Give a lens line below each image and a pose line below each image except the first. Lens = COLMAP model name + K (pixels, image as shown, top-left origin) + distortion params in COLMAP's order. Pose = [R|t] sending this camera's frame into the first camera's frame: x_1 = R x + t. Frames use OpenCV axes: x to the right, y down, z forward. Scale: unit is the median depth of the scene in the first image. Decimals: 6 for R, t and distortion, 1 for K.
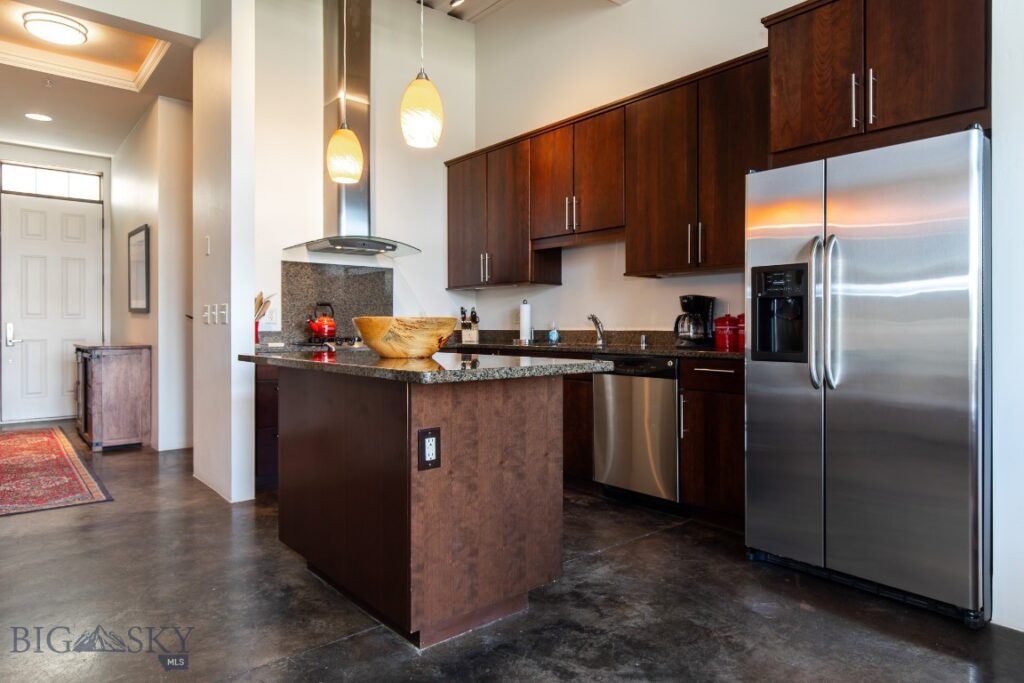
lens RADIAL K [[631.4, 0, 512.3], [0, 631.4, 326.7], [0, 0, 1]] dist [0.004650, 0.001965]
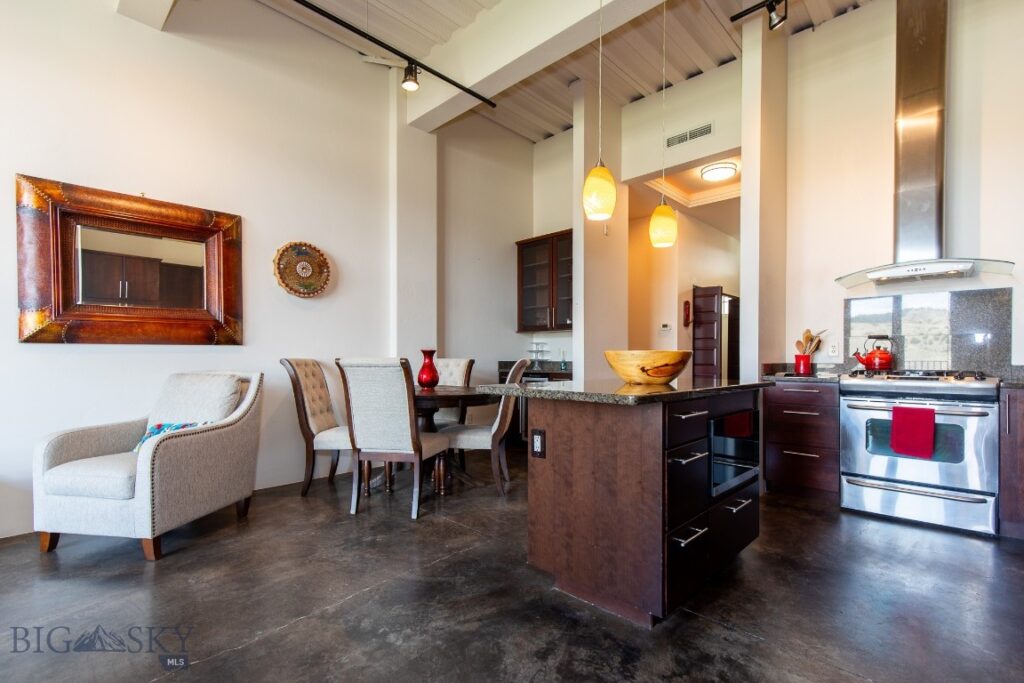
lens RADIAL K [[470.1, 0, 511.5], [0, 470.1, 361.6], [0, 0, 1]] dist [-0.001430, -0.001140]
pose [[0.106318, 0.009503, -0.994287, 0.869262], [-0.002128, 0.999954, 0.009329, -0.000681], [0.994330, 0.001124, 0.106333, 0.786596]]
